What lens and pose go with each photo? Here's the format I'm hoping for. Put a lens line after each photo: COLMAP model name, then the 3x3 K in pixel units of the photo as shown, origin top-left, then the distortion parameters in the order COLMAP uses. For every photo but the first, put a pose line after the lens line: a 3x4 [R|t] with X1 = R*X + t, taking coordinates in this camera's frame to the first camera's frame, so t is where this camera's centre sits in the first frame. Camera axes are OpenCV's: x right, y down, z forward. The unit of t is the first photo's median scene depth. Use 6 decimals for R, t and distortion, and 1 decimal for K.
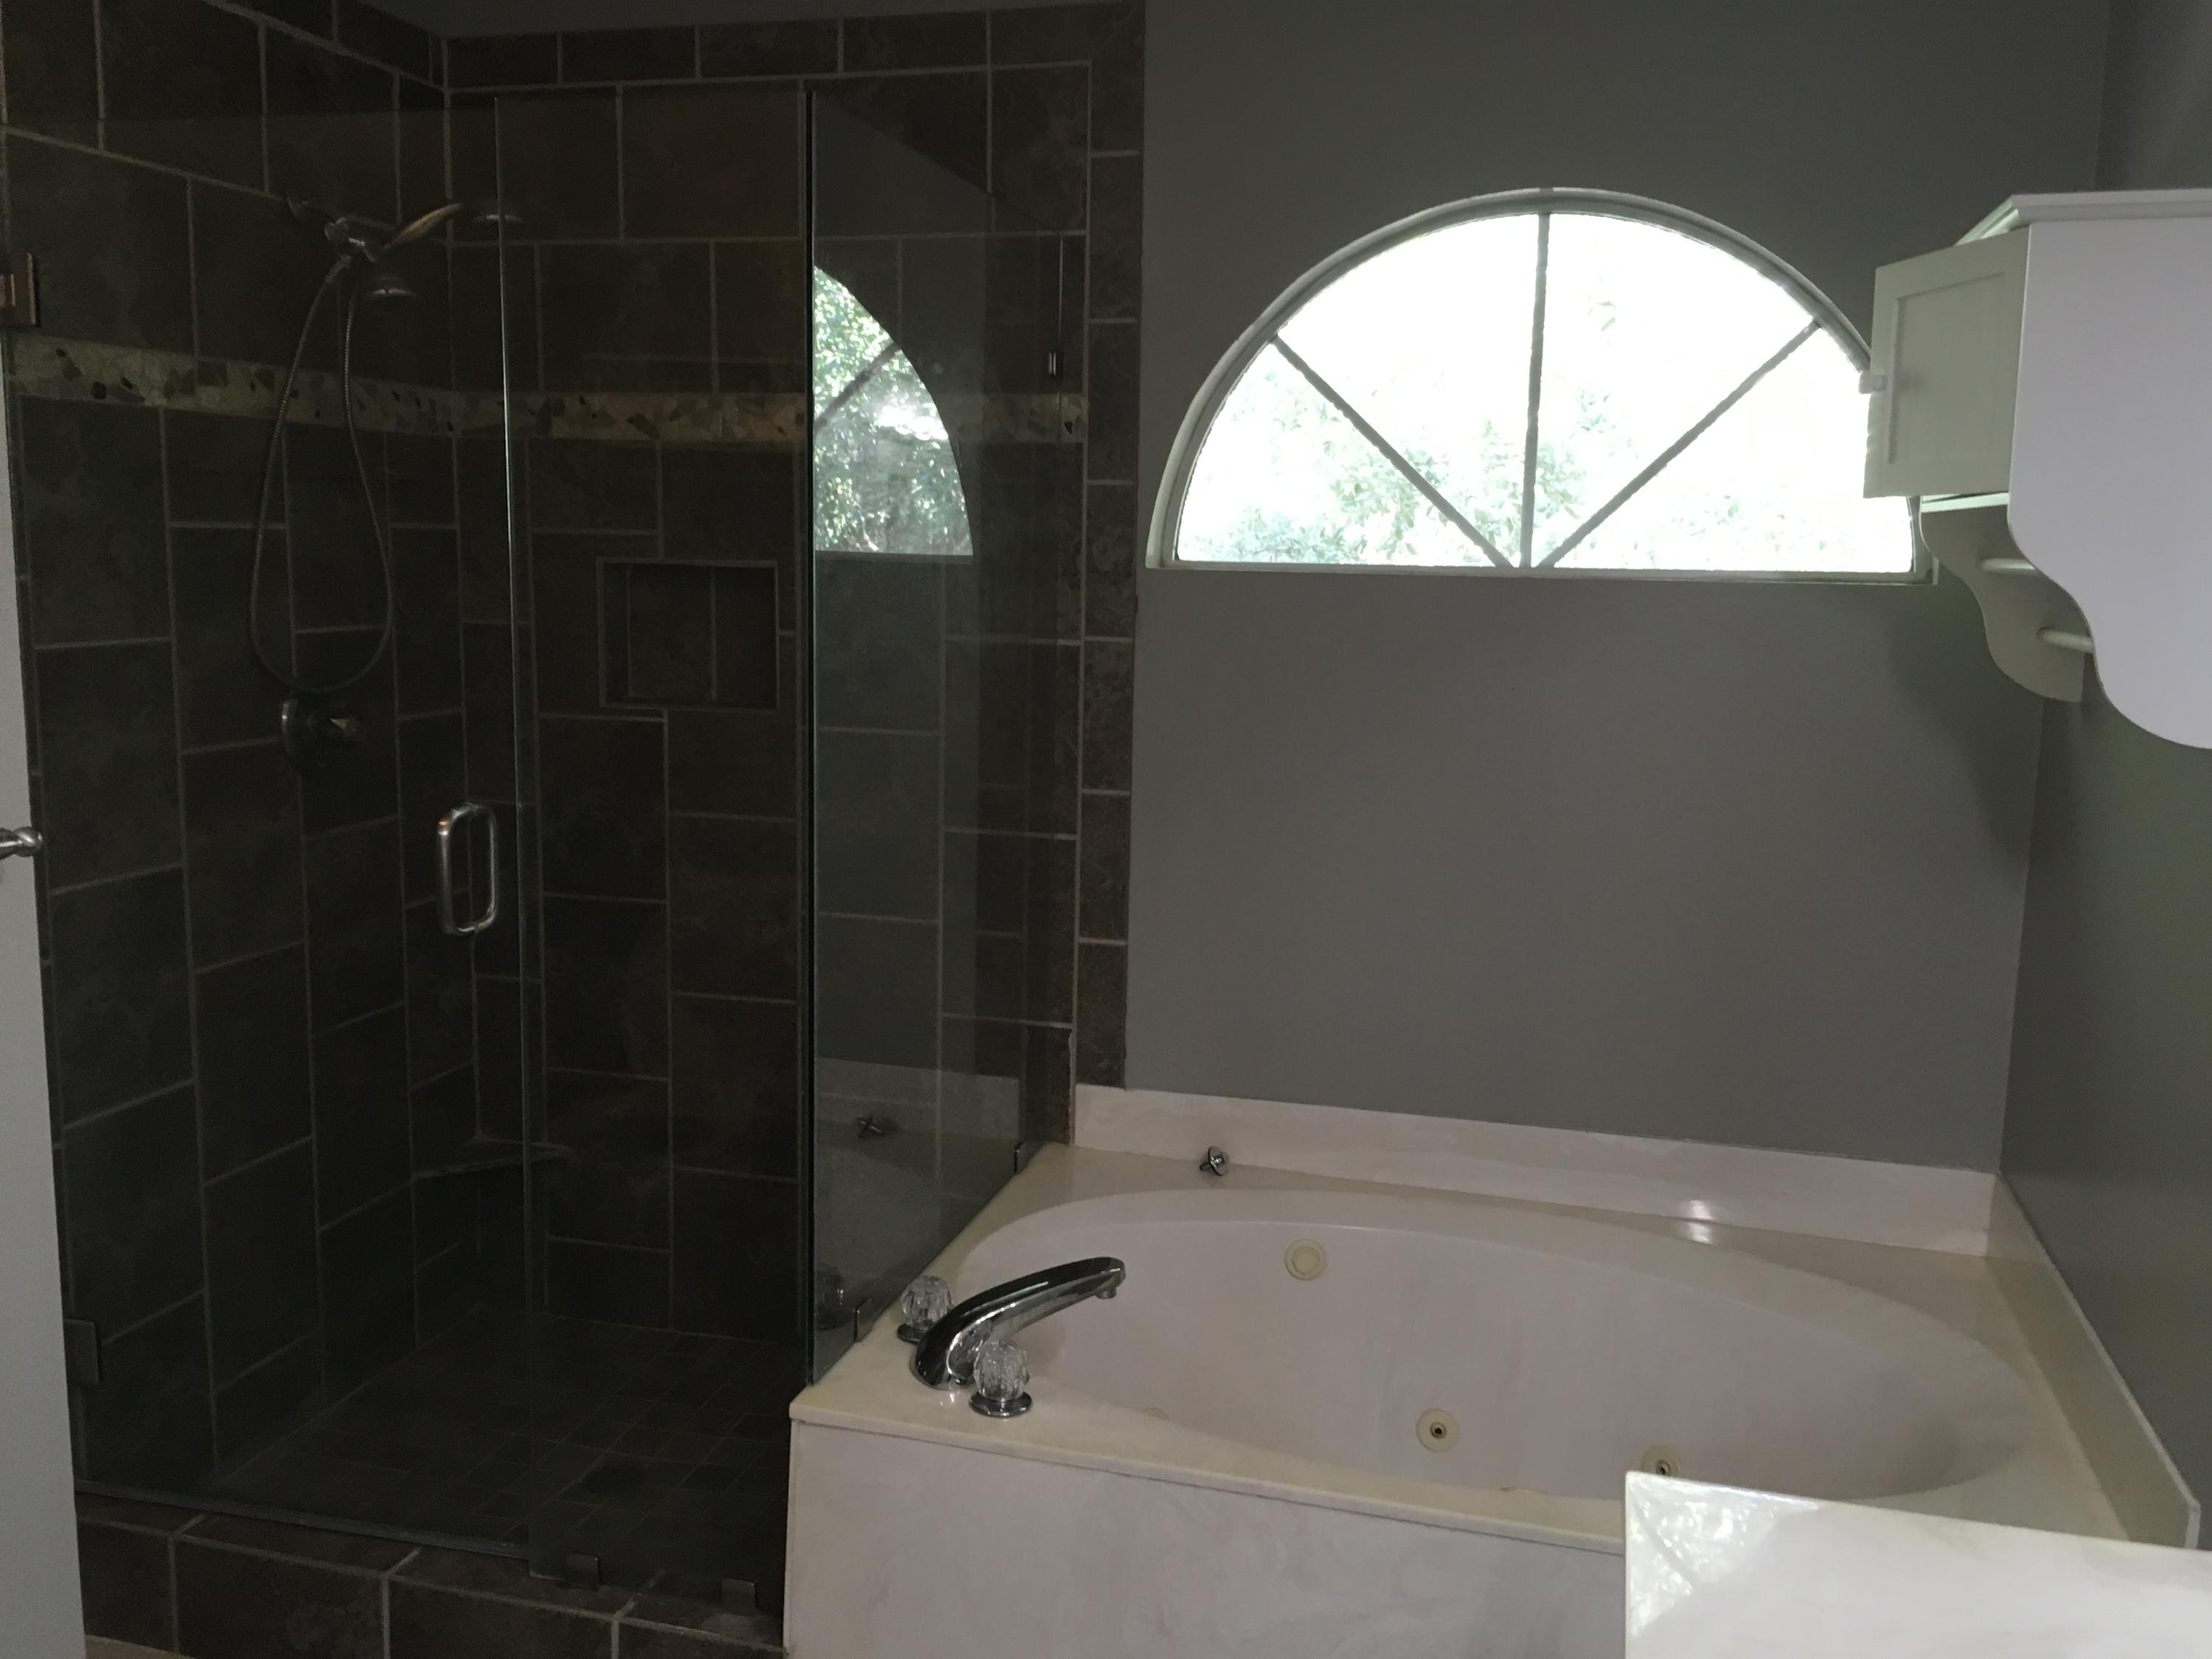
lens RADIAL K [[1889.9, 0, 1115.3], [0, 1889.9, 819.4], [0, 0, 1]] dist [0.079239, -0.120255]
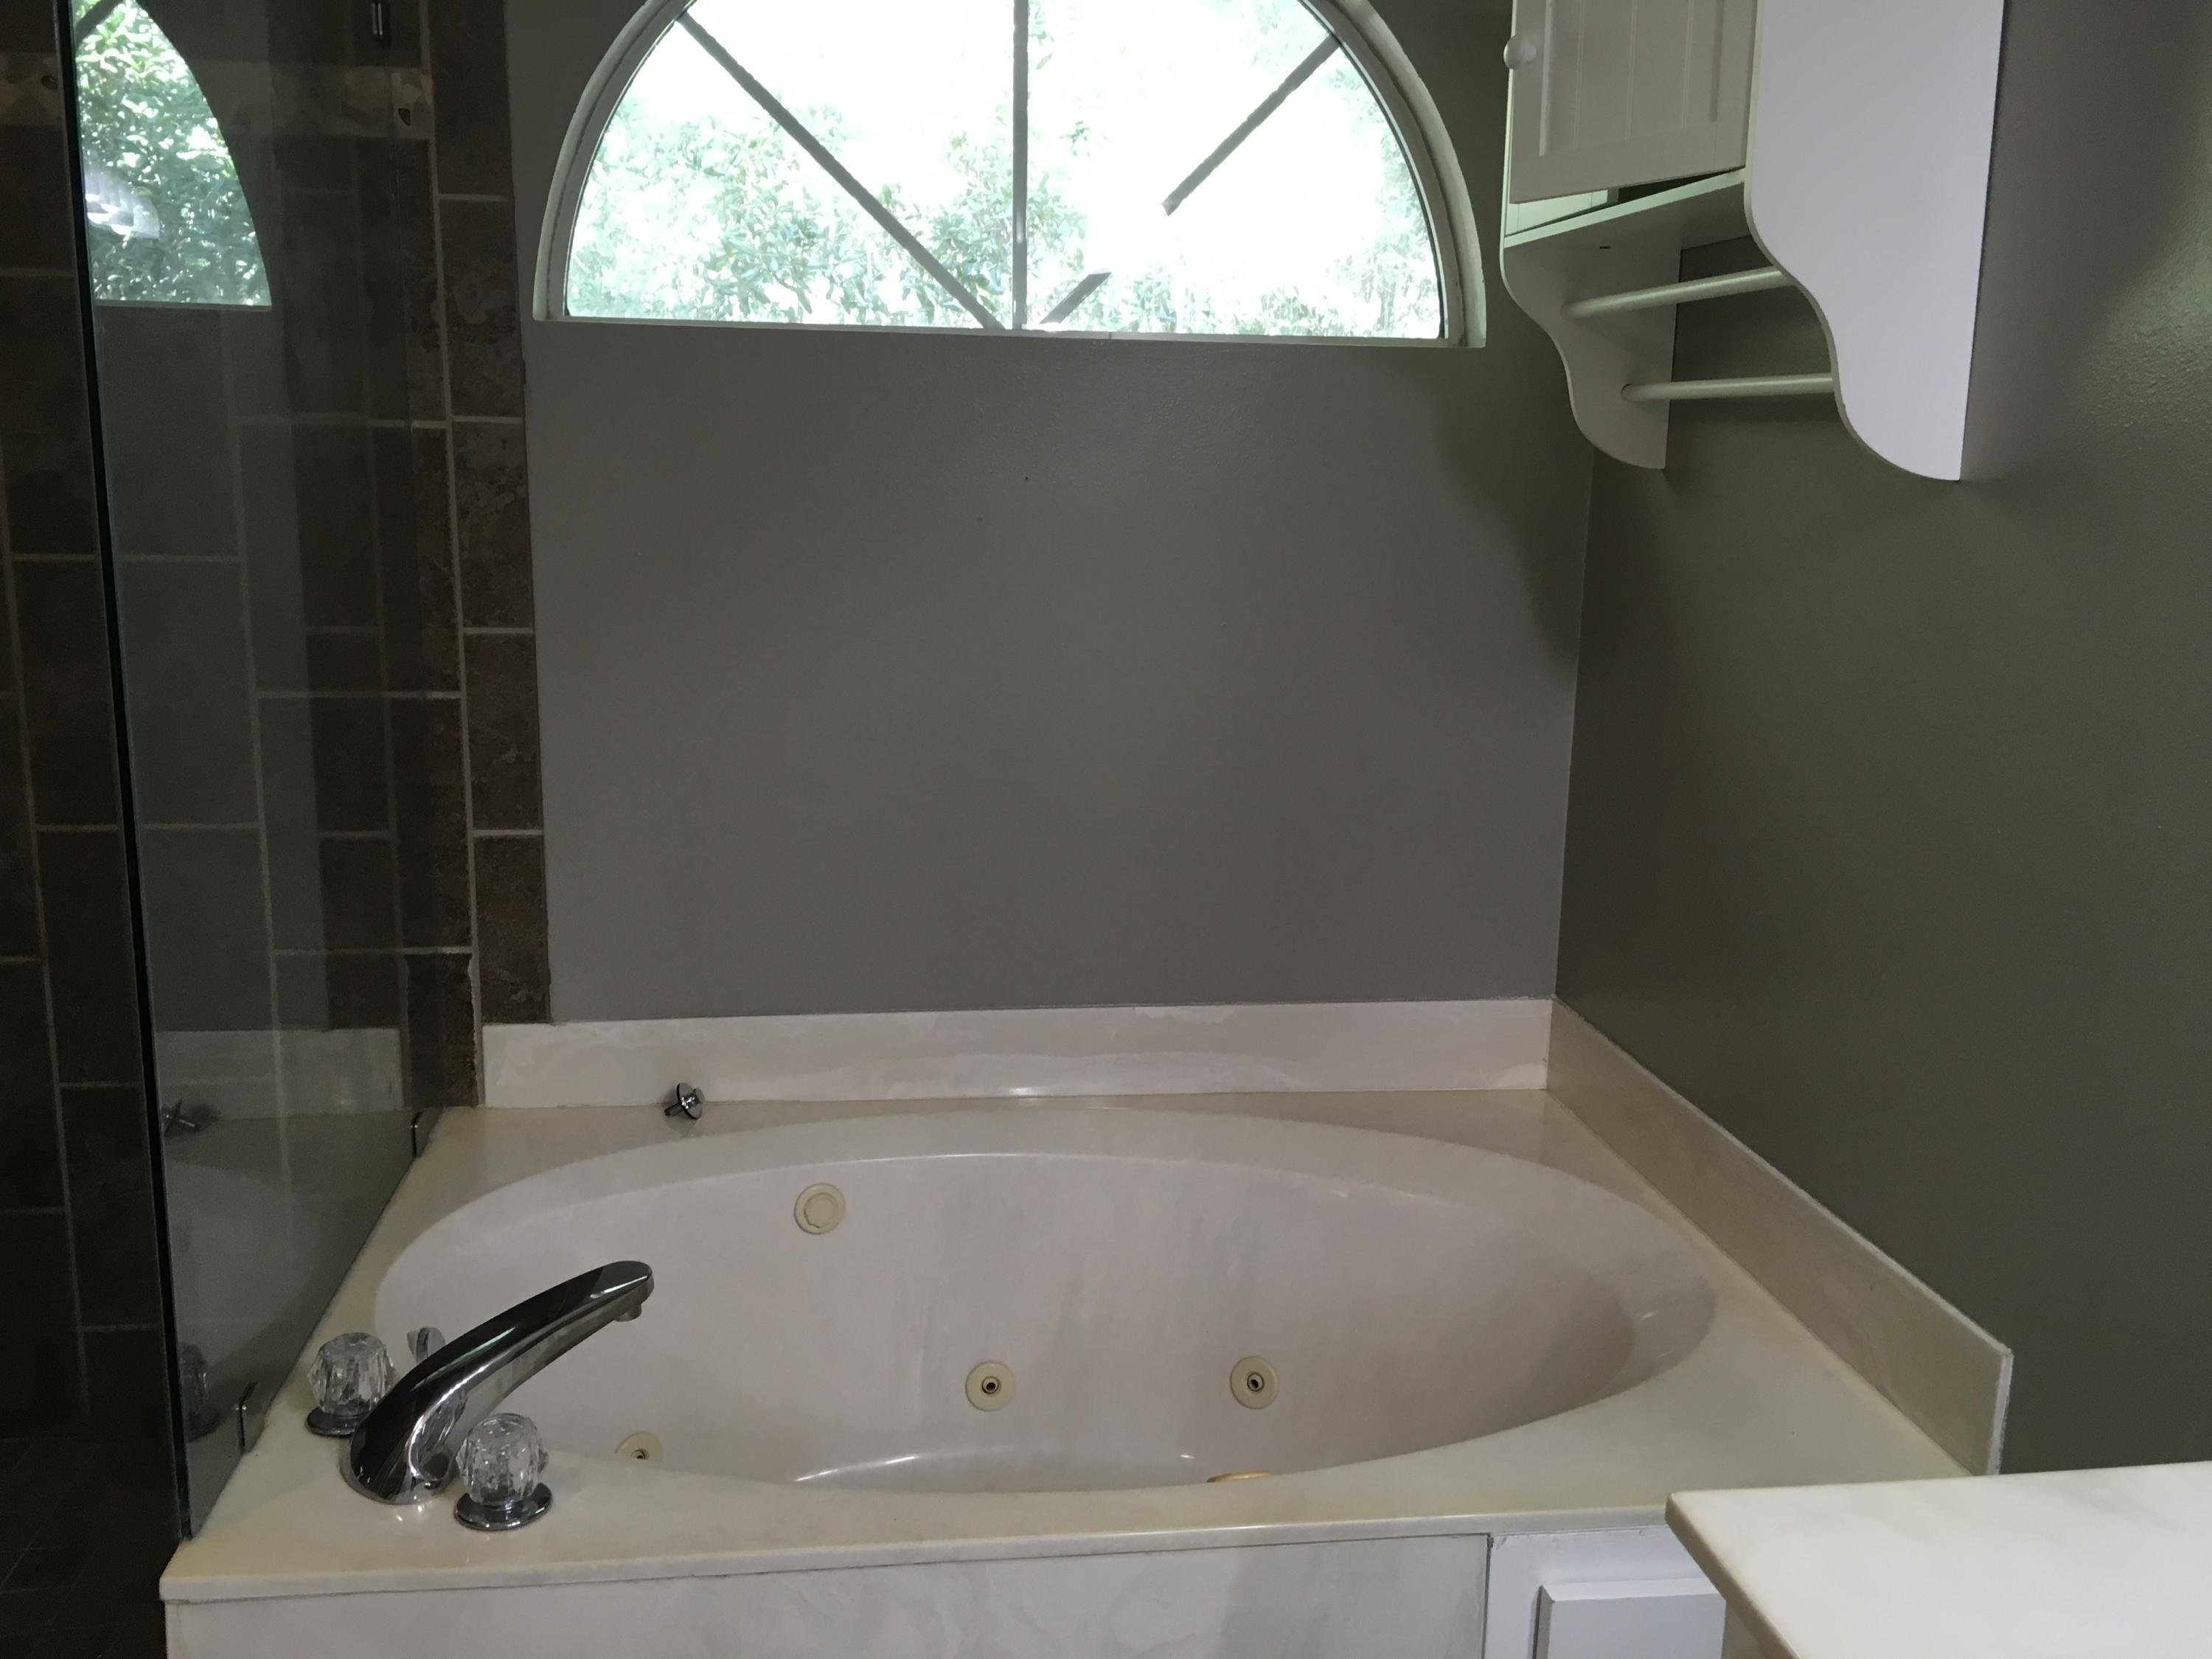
lens RADIAL K [[1889.9, 0, 1103.8], [0, 1889.9, 823.4], [0, 0, 1]] dist [0.079239, -0.120255]
pose [[0.923491, -0.080302, 0.375123, -0.075161], [0.057794, 0.995808, 0.070890, 0.022436], [-0.379243, -0.043786, 0.924261, 0.230095]]
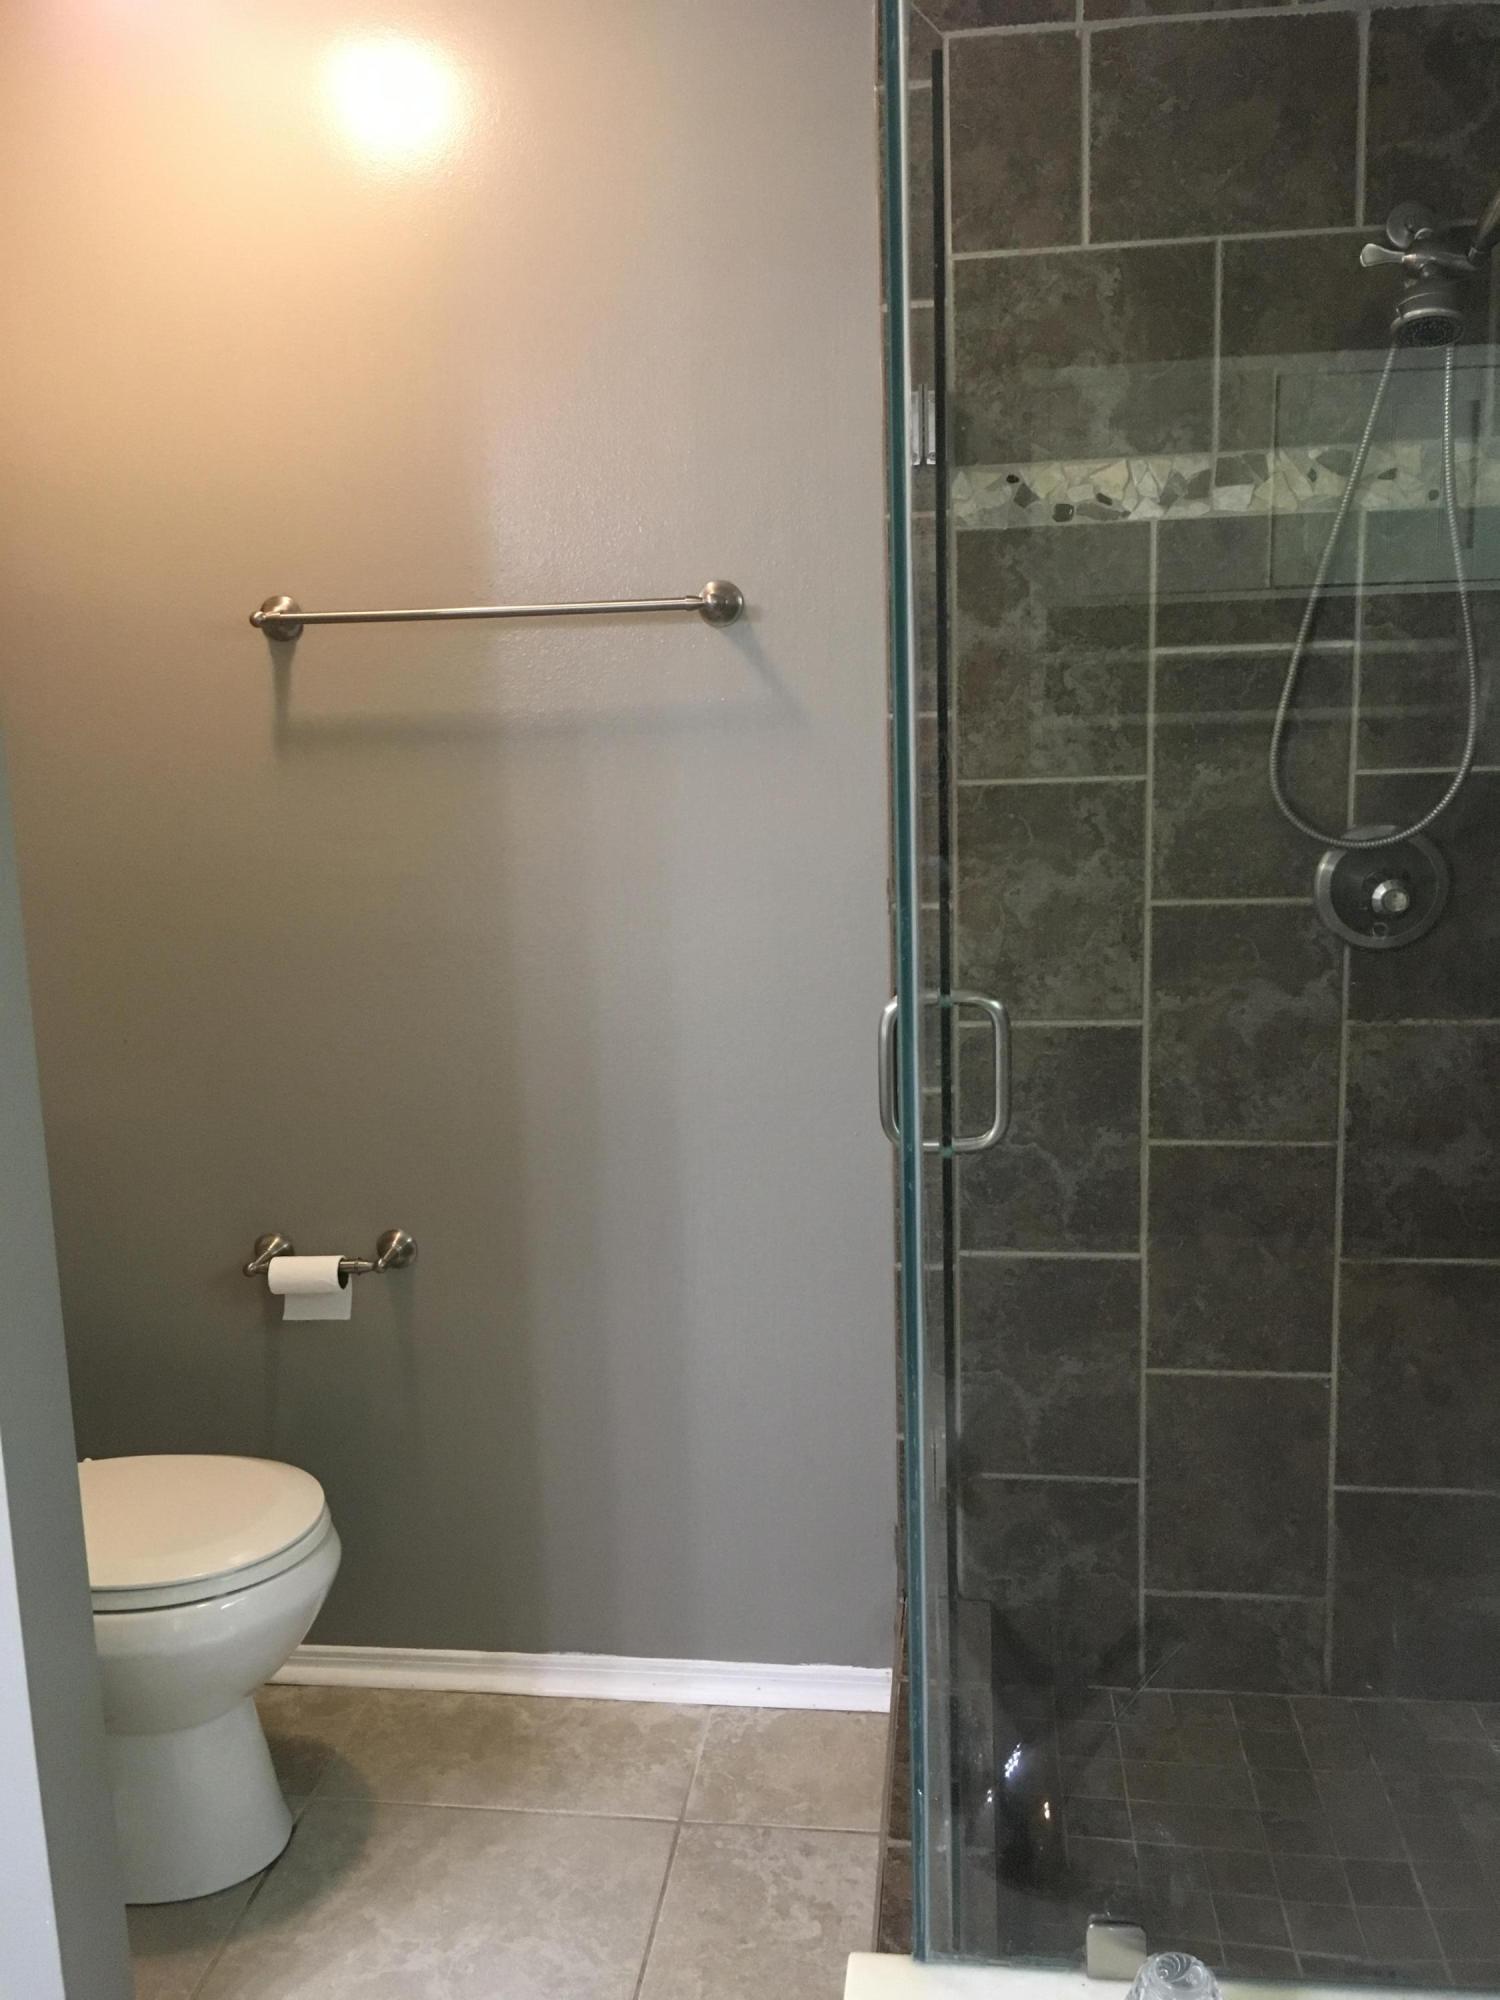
lens RADIAL K [[1708.8, 0, 749.3], [0, 1708.8, 1005.4], [0, 0, 1]] dist [0.079239, -0.120255]
pose [[0.130031, 0.143602, -0.981056, 0.276805], [-0.114798, 0.984982, 0.128962, -0.065233], [0.984842, 0.095855, 0.144563, 0.645275]]
